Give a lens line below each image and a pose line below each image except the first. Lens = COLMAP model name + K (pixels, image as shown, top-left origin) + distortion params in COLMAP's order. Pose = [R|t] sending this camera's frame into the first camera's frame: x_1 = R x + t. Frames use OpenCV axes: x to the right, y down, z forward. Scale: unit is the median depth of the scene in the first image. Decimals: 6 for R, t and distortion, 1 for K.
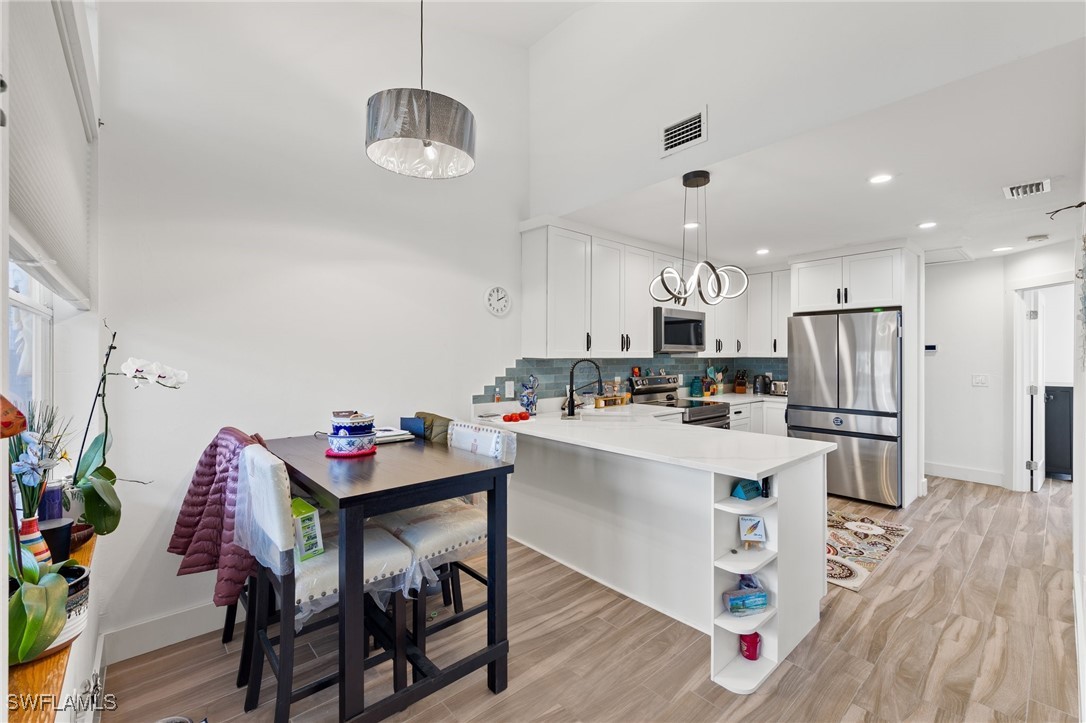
lens RADIAL K [[450.4, 0, 531.9], [0, 450.4, 365.3], [0, 0, 1]] dist [0.007687, -0.000395]
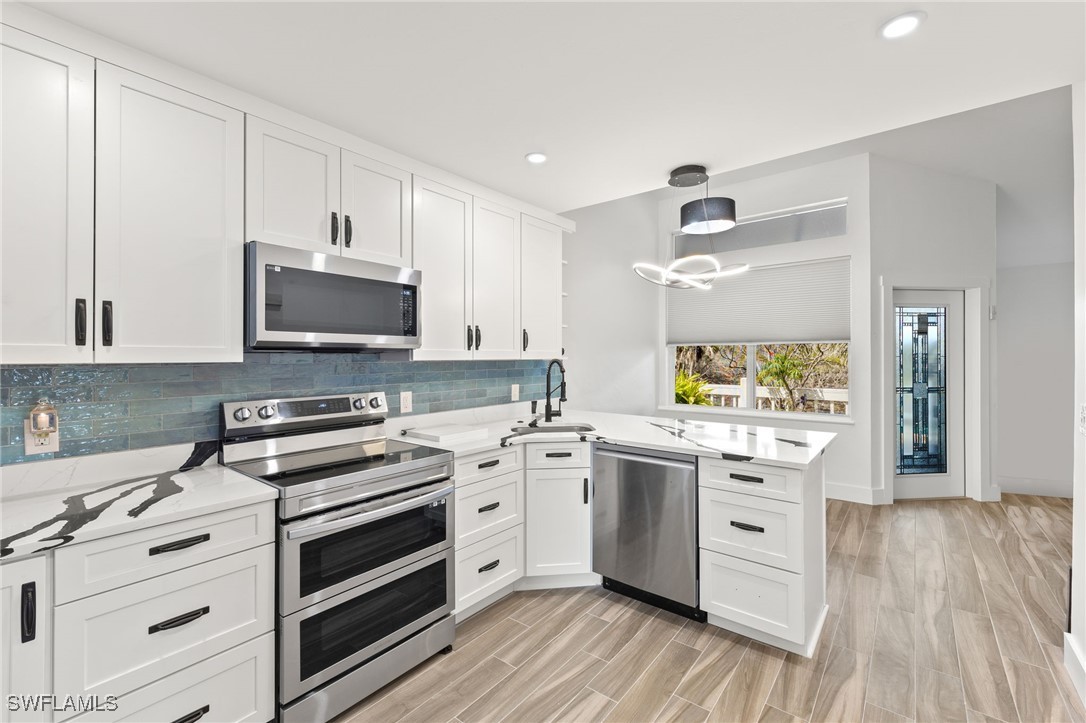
lens RADIAL K [[466.6, 0, 547.7], [0, 466.6, 356.5], [0, 0, 1]] dist [0.013051, -0.001223]
pose [[0.982822, -0.002344, 0.184539, 0.472891], [0.005466, 0.999850, -0.016413, -0.012789], [-0.184472, 0.017140, 0.982688, 0.519874]]
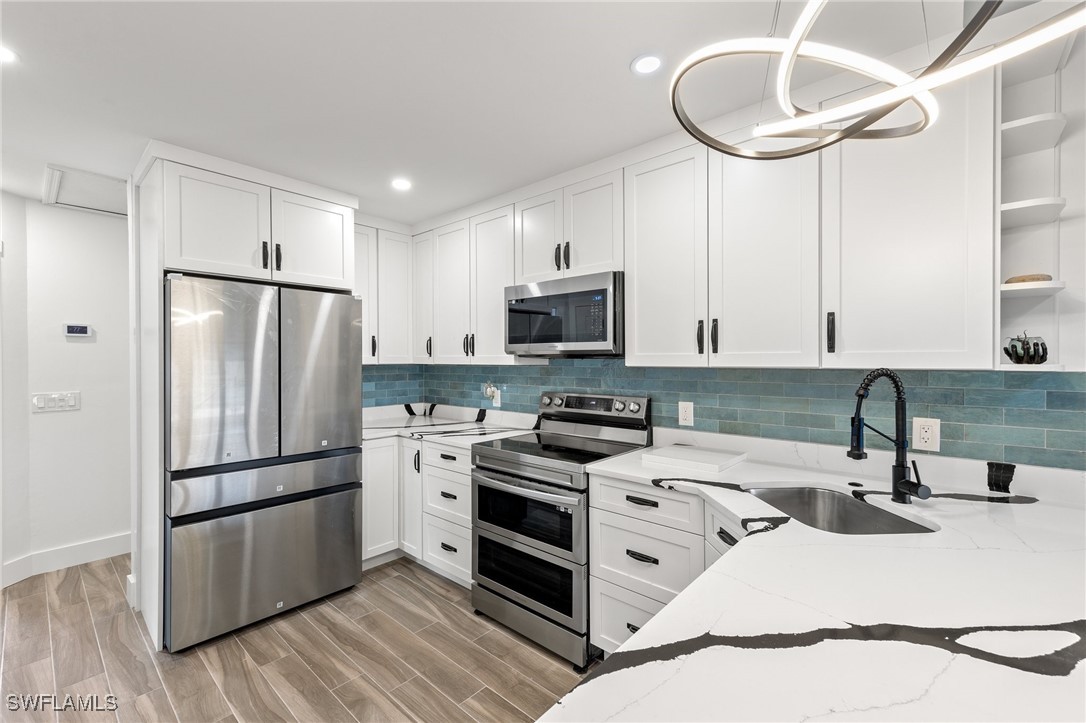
lens RADIAL K [[450.4, 0, 534.3], [0, 450.4, 365.7], [0, 0, 1]] dist [0.007687, -0.000395]
pose [[0.126511, 0.012188, -0.991890, 0.931862], [-0.016019, 0.999819, 0.010243, -0.022490], [0.991836, 0.014593, 0.126683, 0.953295]]
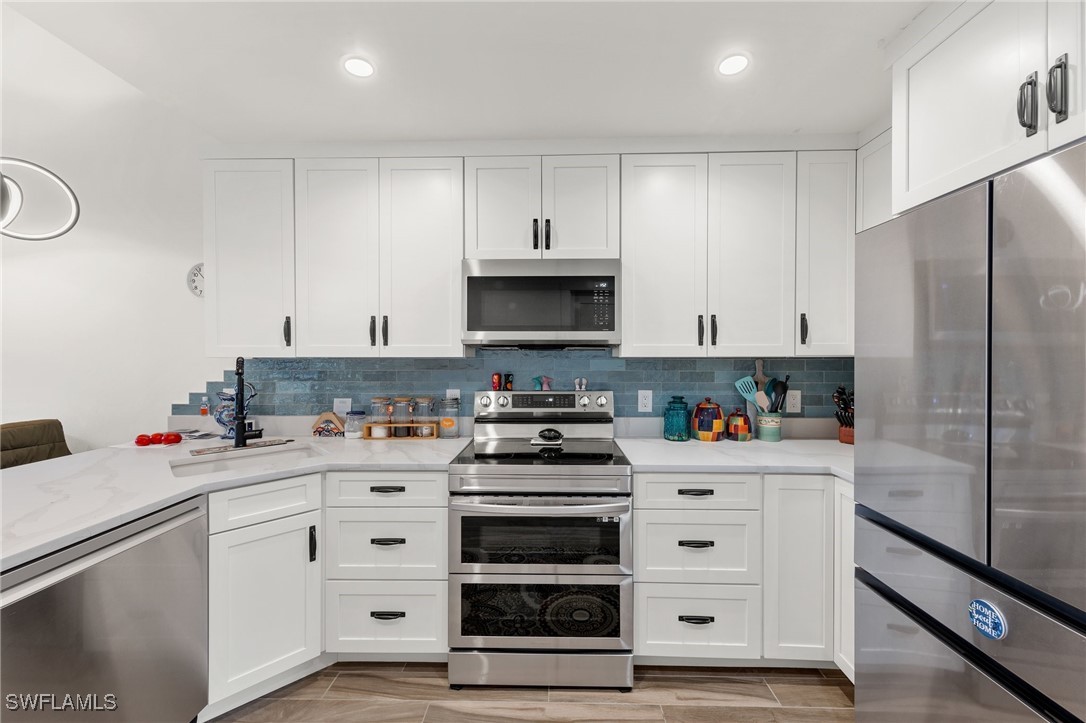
lens RADIAL K [[421.3, 0, 539.6], [0, 421.3, 353.9], [0, 0, 1]] dist [-0.002872, -0.000192]
pose [[0.743509, 0.000673, -0.668726, 0.672625], [-0.010515, 0.999888, -0.010684, -0.015973], [0.668643, 0.014975, 0.743432, 0.699027]]
